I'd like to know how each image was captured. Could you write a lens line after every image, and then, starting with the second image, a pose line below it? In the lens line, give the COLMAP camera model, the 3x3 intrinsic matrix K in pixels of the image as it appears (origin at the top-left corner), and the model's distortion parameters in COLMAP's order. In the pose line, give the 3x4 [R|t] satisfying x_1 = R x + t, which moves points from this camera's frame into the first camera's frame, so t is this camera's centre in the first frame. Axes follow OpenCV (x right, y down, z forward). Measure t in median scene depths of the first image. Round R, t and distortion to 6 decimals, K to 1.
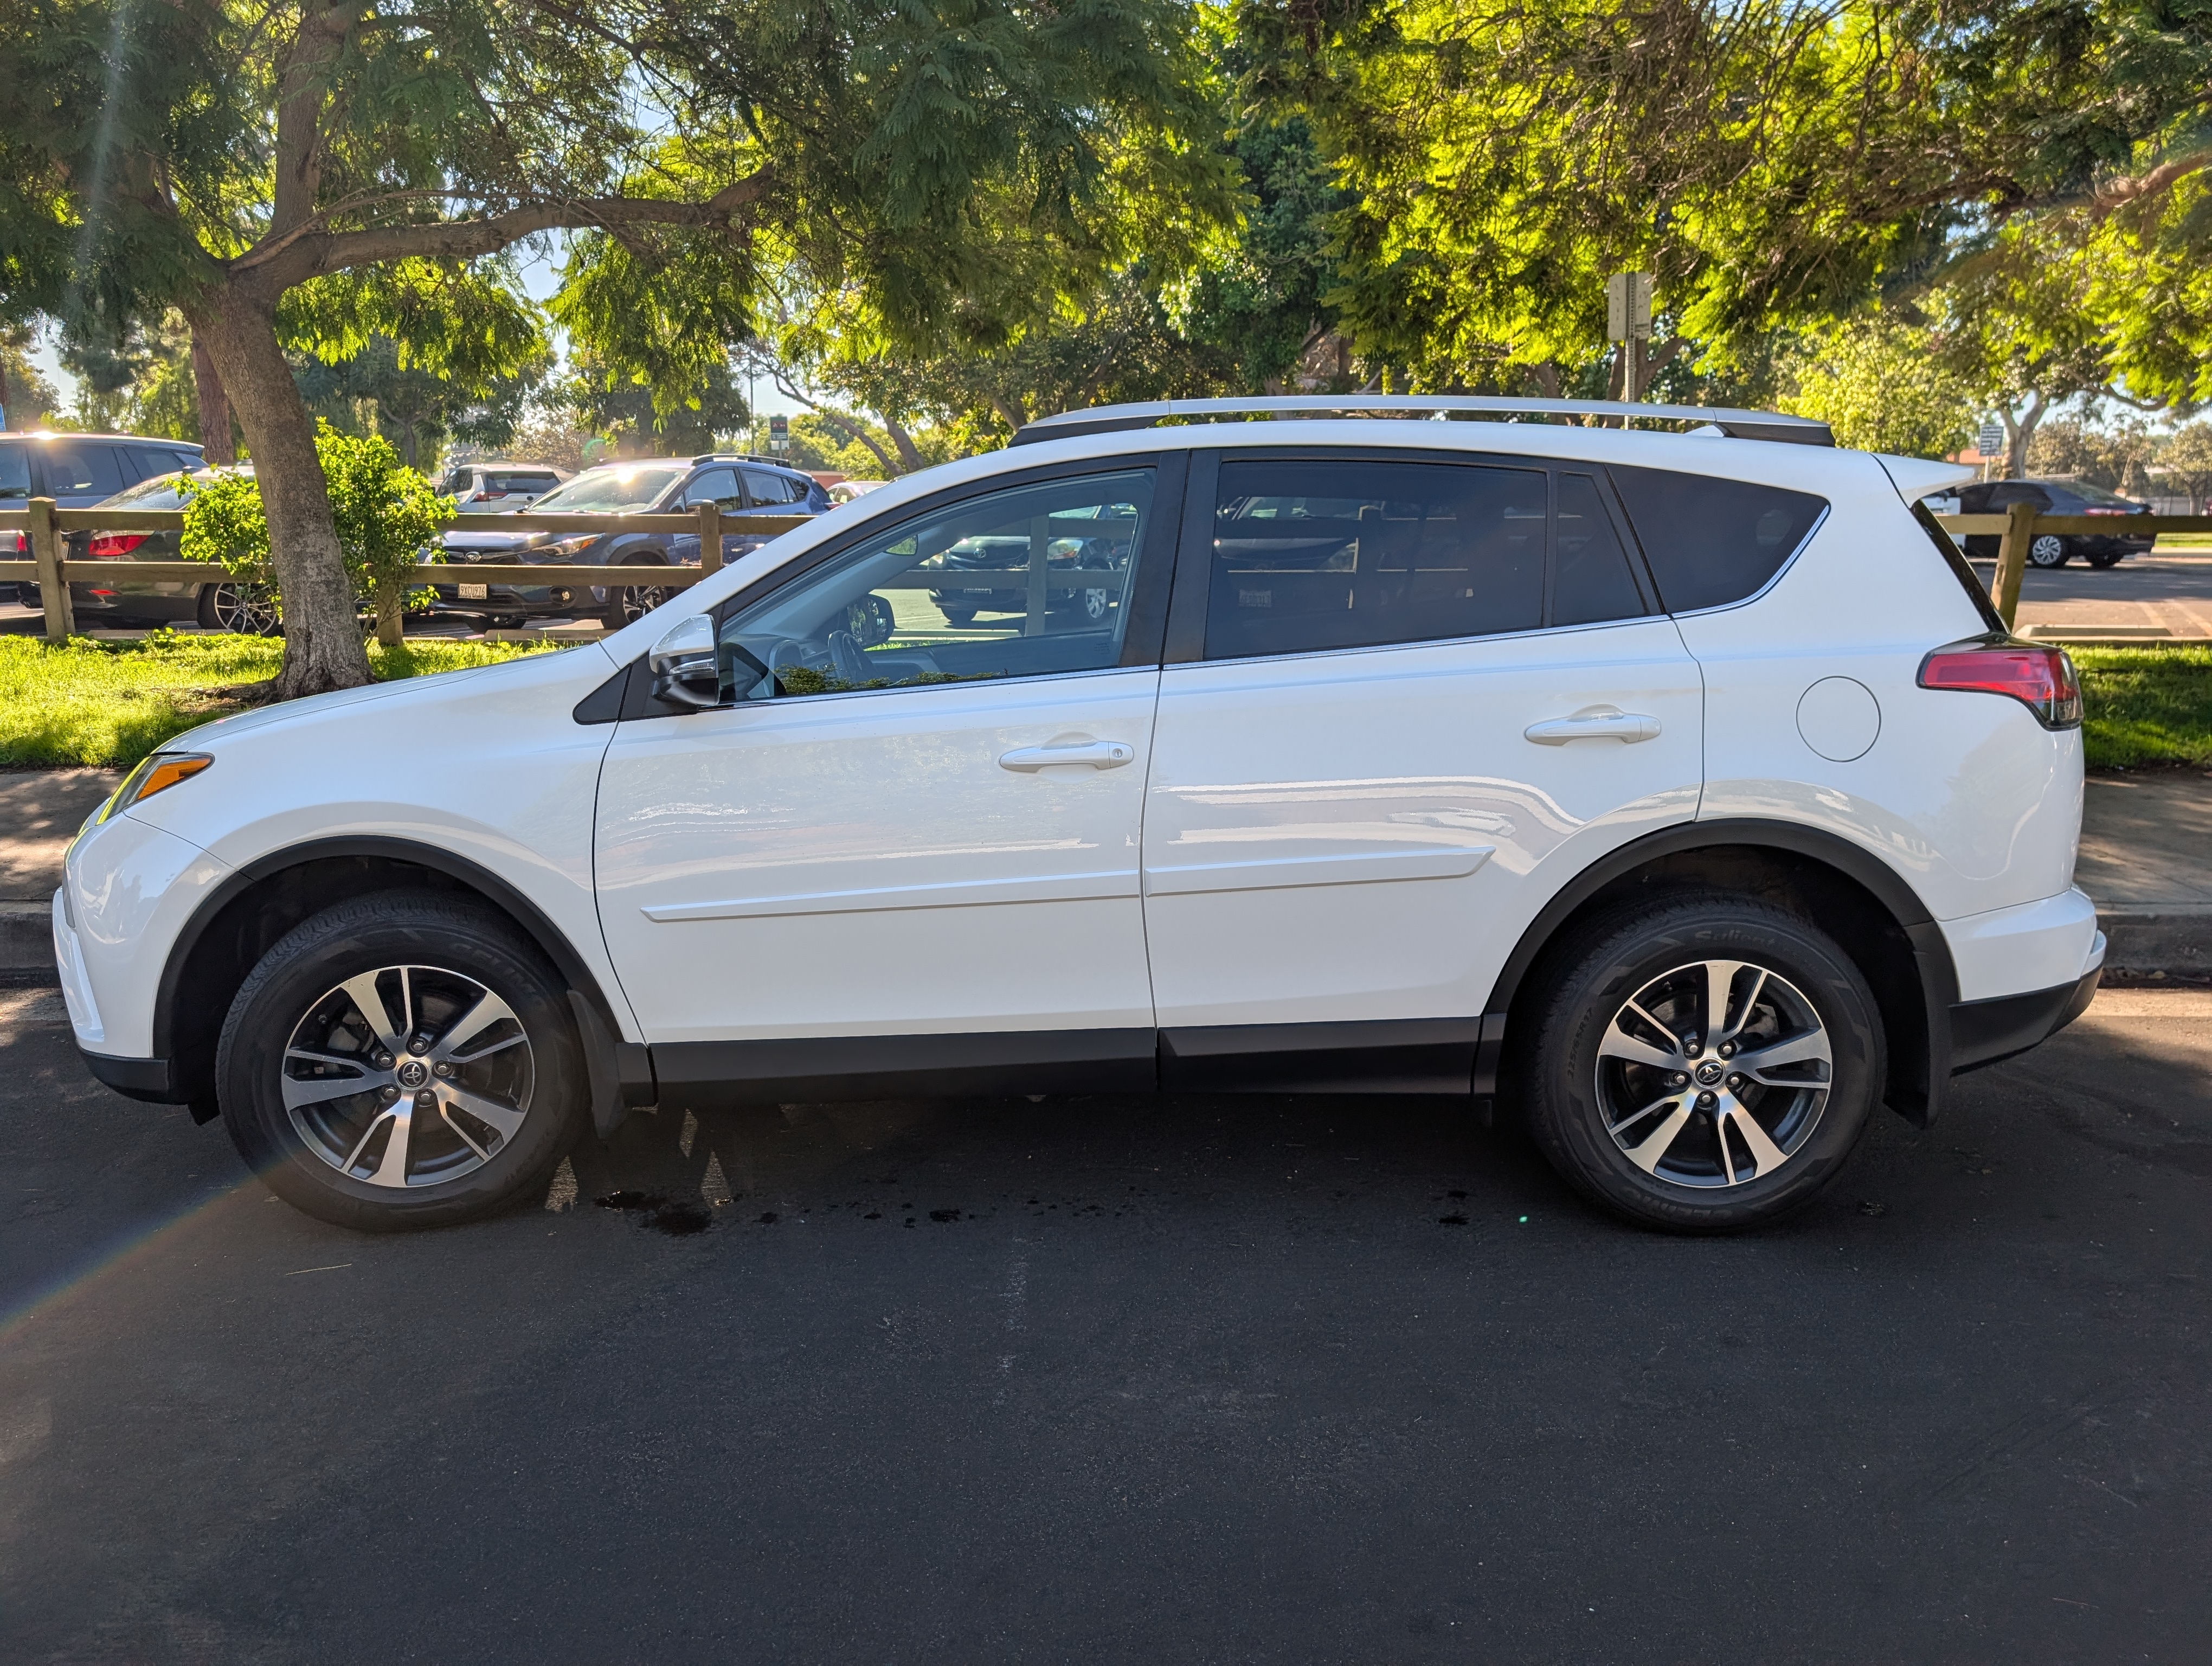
lens RADIAL K [[1573.1, 0, 1106.0], [0, 1573.1, 833.0], [0, 0, 1]] dist [0.003397, -0.000421]
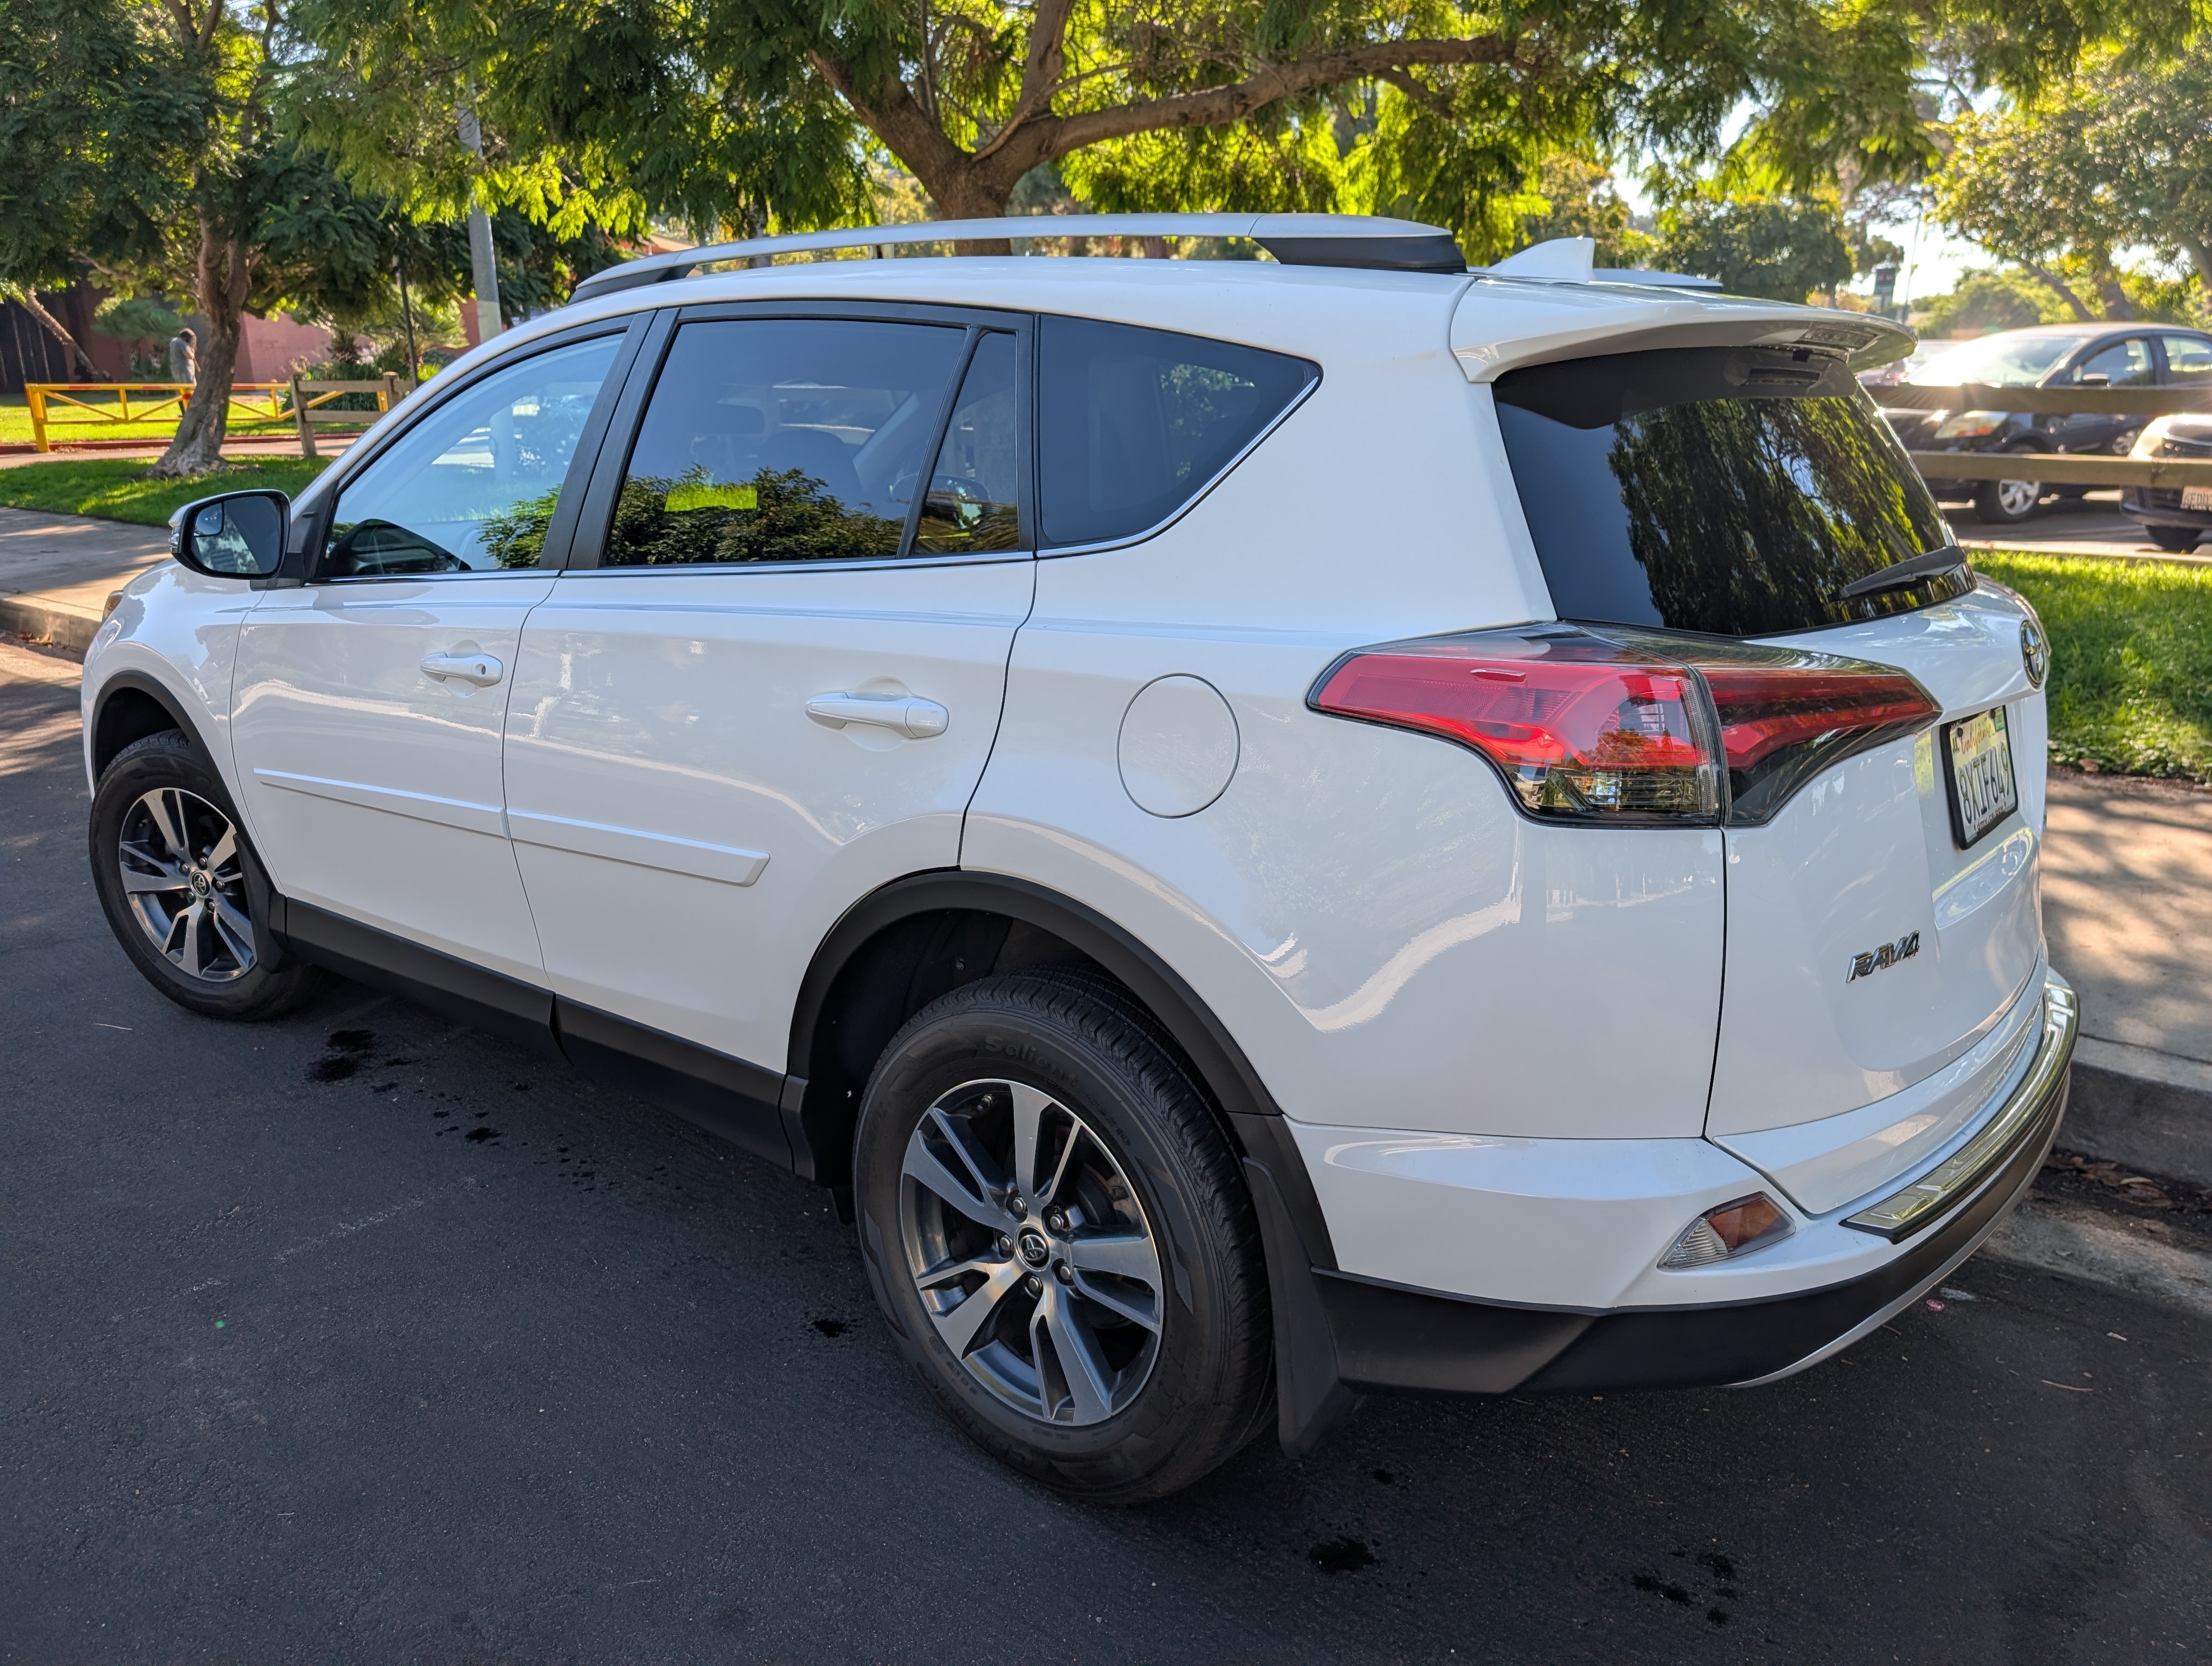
lens RADIAL K [[1573.1, 0, 1106.0], [0, 1573.1, 833.0], [0, 0, 1]] dist [0.003397, -0.000421]
pose [[0.781931, 0.168707, -0.600102, 0.779325], [-0.120236, 0.985421, 0.120366, -0.104806], [0.611660, -0.021964, 0.790816, 0.497007]]
